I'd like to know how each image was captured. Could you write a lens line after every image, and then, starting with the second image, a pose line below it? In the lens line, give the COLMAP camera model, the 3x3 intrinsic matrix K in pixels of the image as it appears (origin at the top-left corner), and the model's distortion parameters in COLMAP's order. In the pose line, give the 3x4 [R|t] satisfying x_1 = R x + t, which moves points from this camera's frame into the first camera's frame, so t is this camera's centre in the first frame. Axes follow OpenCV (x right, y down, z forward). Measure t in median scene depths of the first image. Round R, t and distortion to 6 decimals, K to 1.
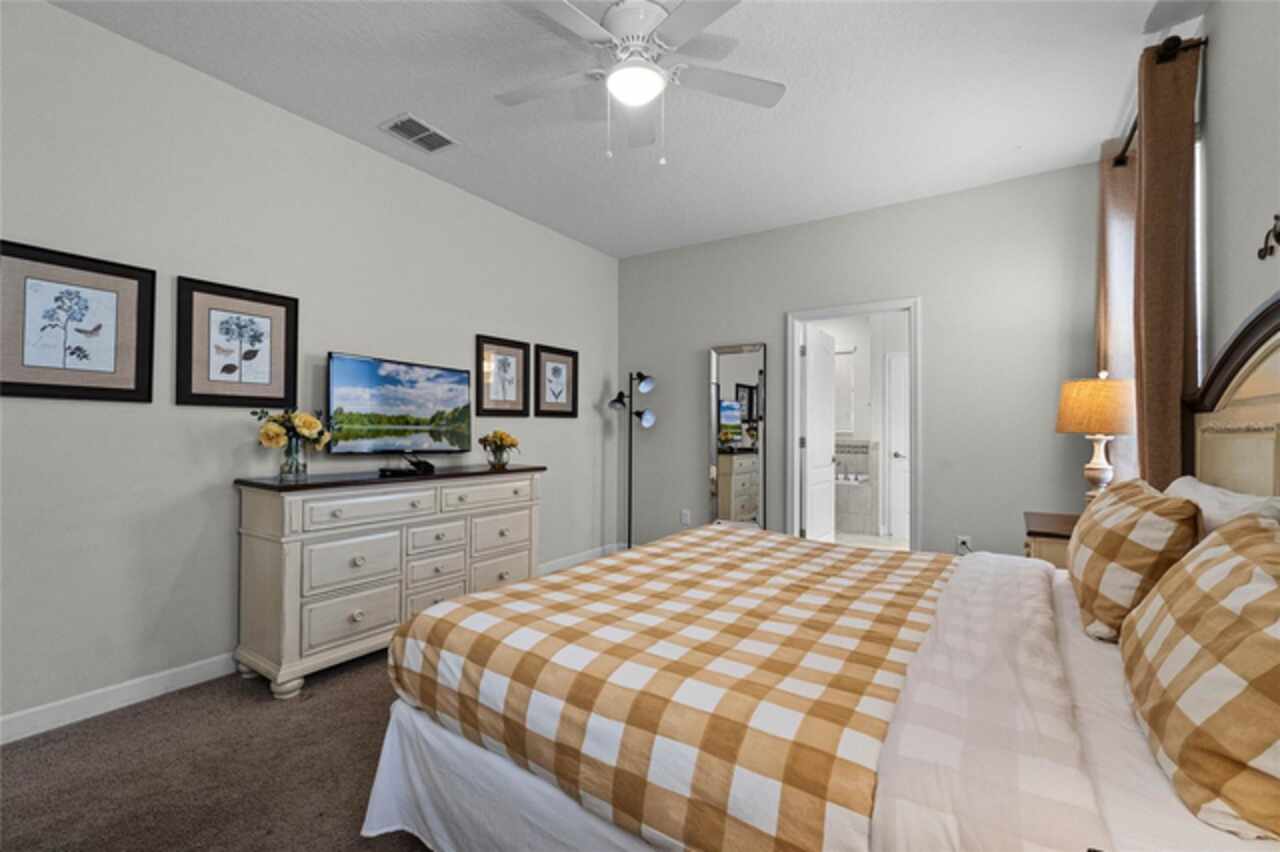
lens RADIAL K [[552.8, 0, 640.0], [0, 552.8, 426.0], [0, 0, 1]] dist [0.001629, 0.000174]
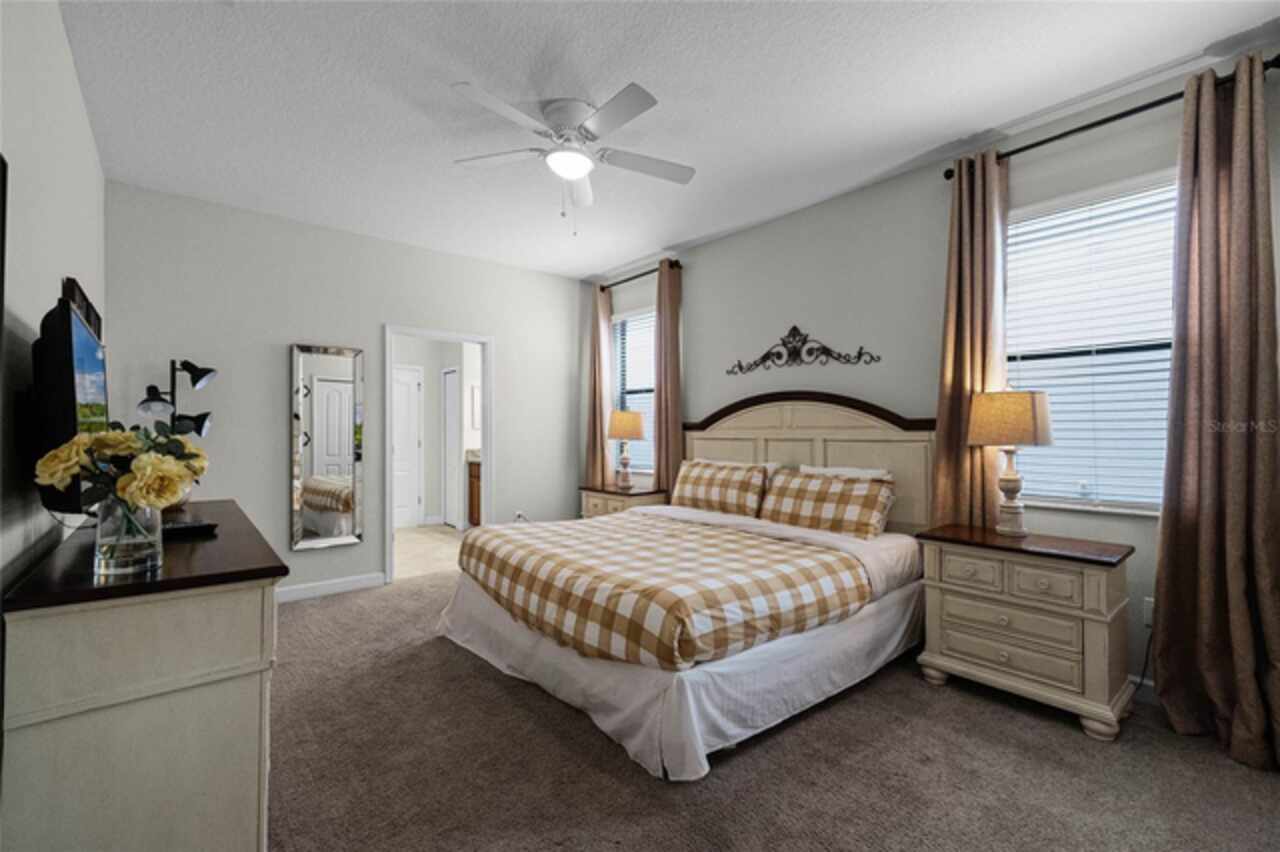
lens RADIAL K [[552.8, 0, 640.0], [0, 552.8, 426.0], [0, 0, 1]] dist [0.001629, 0.000174]
pose [[0.270083, 0.001132, 0.962836, -0.729485], [-0.008196, 0.999966, 0.001124, -0.025411], [-0.962802, -0.008195, 0.270083, 0.332426]]
